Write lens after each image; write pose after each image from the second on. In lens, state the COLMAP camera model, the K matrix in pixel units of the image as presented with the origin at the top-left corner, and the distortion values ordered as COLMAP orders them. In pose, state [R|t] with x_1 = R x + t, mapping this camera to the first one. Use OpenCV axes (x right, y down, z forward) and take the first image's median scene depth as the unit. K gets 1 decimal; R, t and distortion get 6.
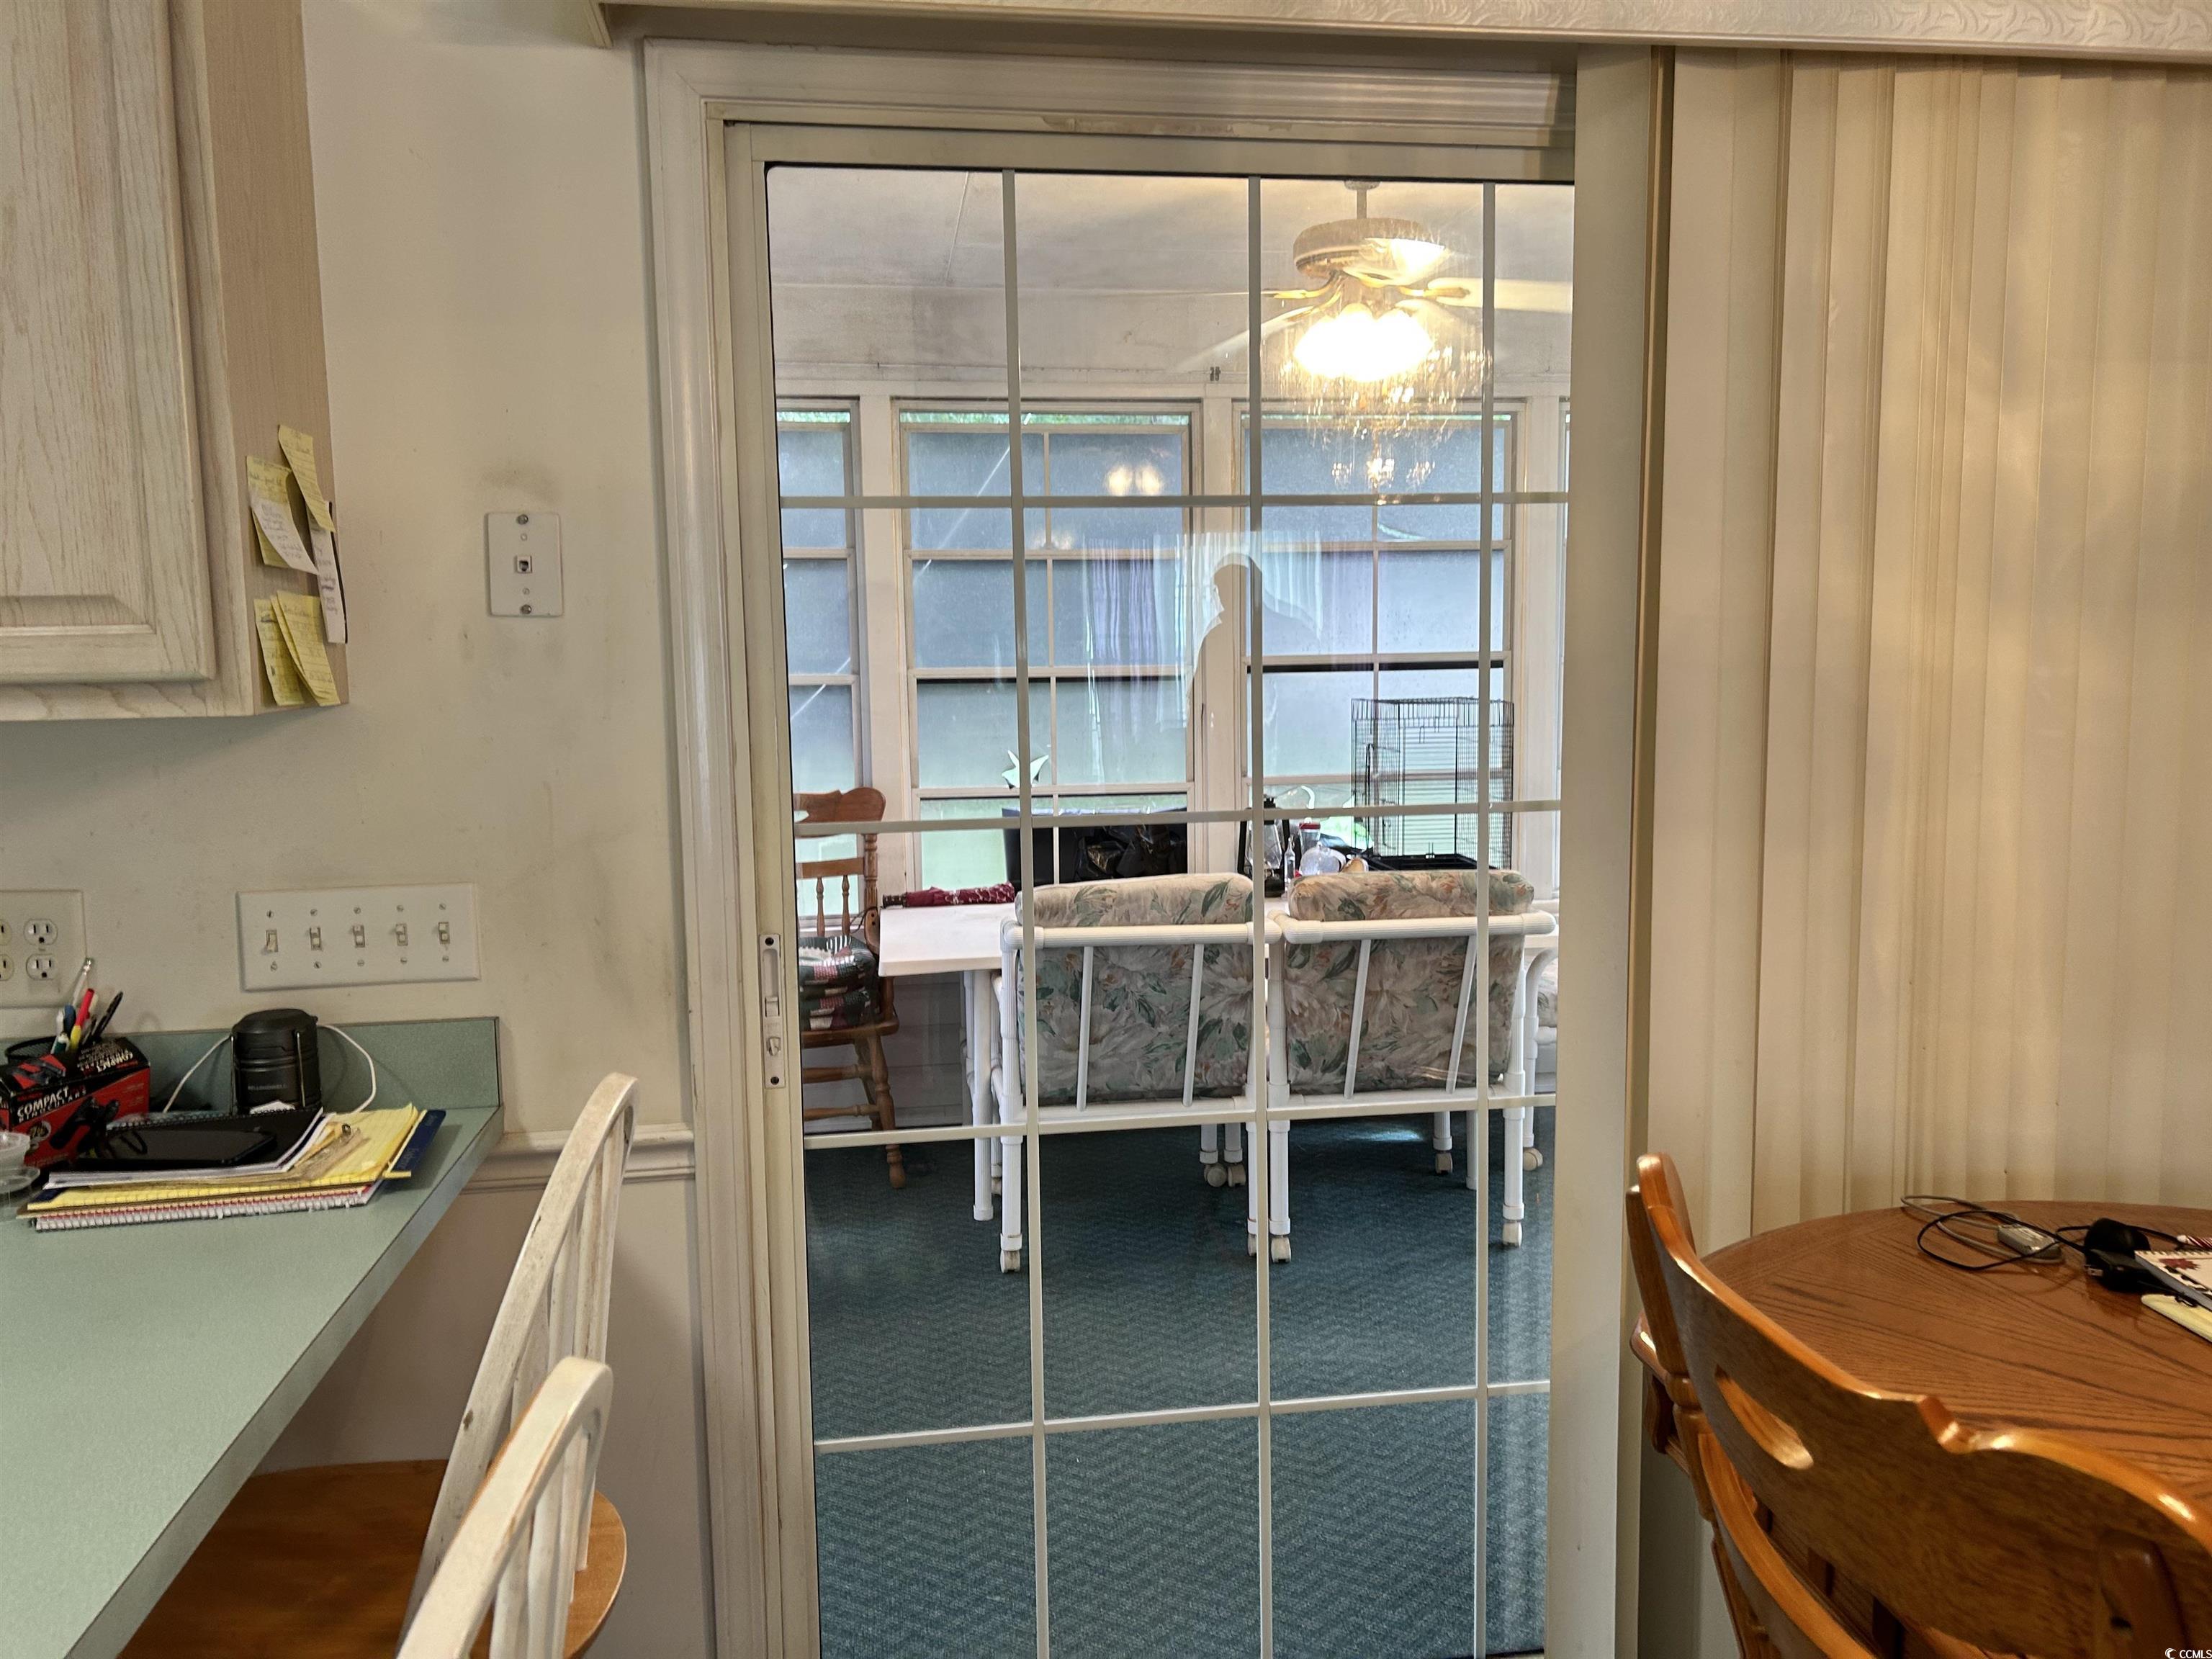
lens RADIAL K [[1675.0, 0, 1106.0], [0, 1675.0, 829.5], [0, 0, 1]] dist [0.003024, 0.001066]
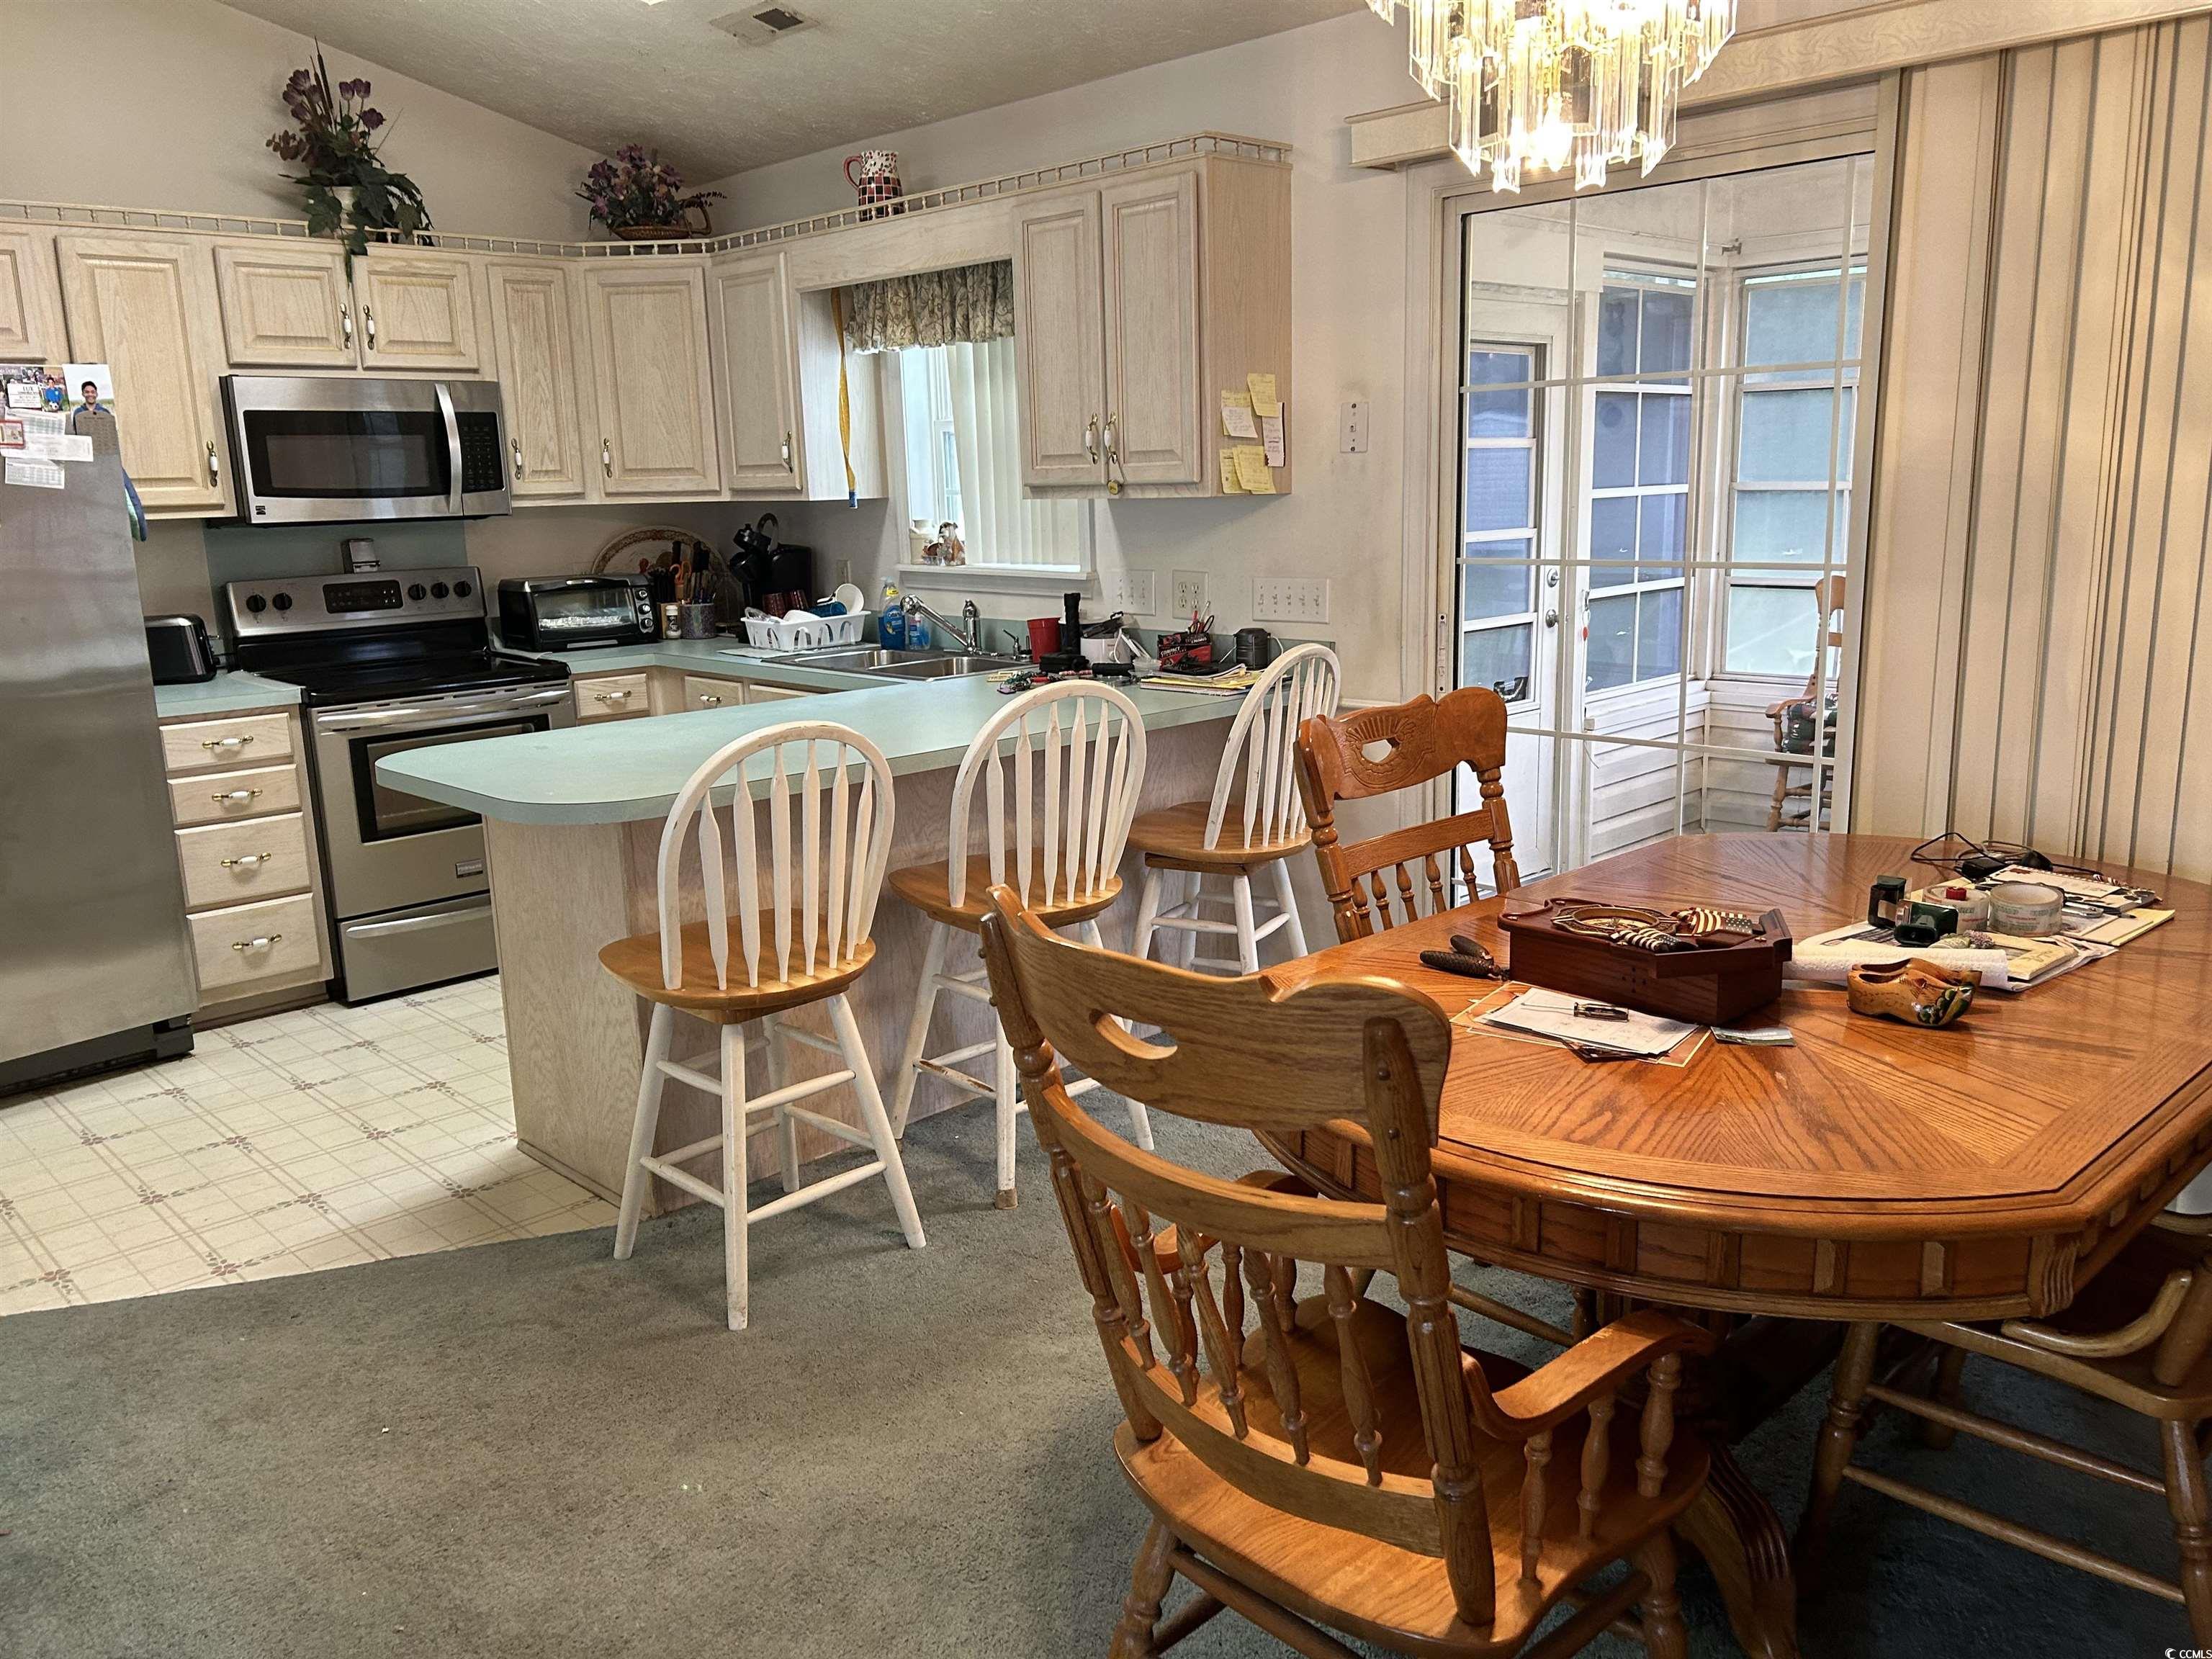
lens RADIAL K [[1675.0, 0, 1106.0], [0, 1675.0, 829.5], [0, 0, 1]] dist [0.003024, 0.001066]
pose [[0.571004, 0.170756, -0.802993, 1.303974], [-0.072881, 0.984811, 0.157595, 0.033252], [0.817706, -0.031464, 0.574776, -0.510953]]
